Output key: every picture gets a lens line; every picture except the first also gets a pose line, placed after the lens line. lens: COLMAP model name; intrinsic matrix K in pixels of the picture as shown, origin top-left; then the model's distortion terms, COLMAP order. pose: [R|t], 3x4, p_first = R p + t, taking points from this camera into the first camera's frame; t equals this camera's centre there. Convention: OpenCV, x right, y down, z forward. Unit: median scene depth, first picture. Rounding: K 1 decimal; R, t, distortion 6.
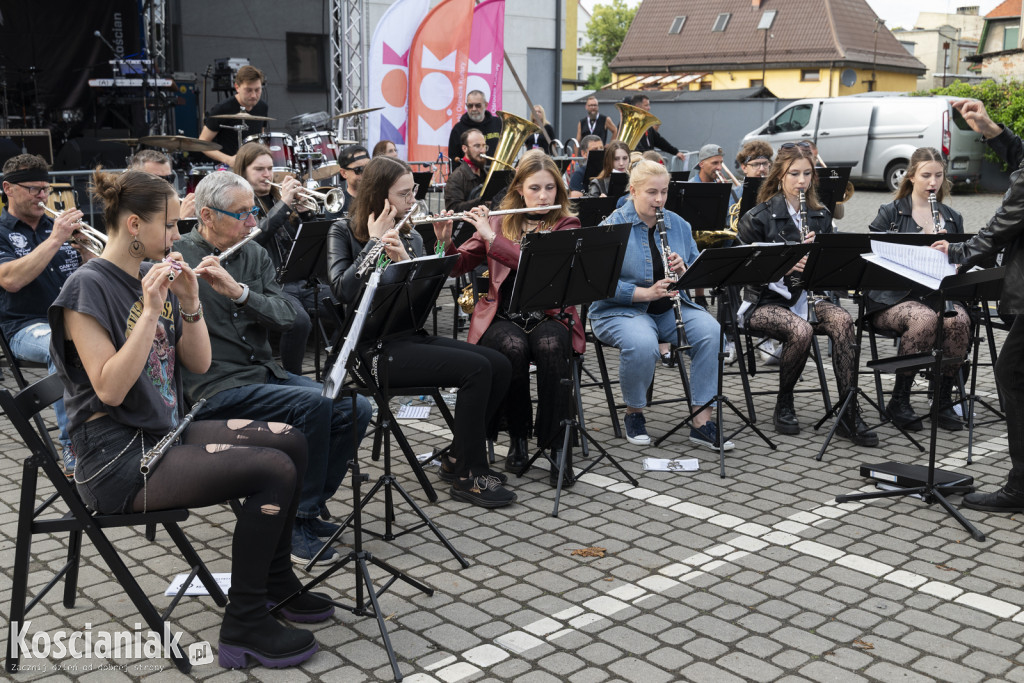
lens RADIAL K [[1184.1, 0, 512.0], [0, 1184.1, 341.5], [0, 0, 1]] dist [0.004450, 0.021294]
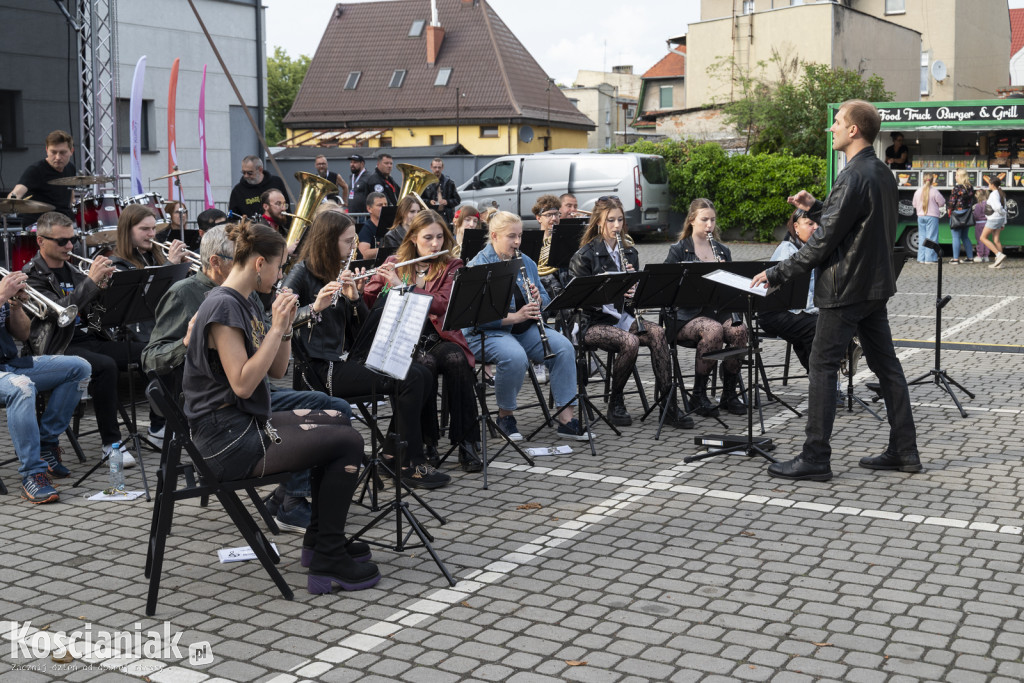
lens RADIAL K [[1379.0, 0, 512.0], [0, 1379.0, 341.5], [0, 0, 1]] dist [0.016599, 0.023524]
pose [[0.950346, -0.046917, 0.307637, -0.137358], [0.066702, 0.996305, -0.054108, 0.025618], [-0.303962, 0.071942, 0.949964, -0.152216]]
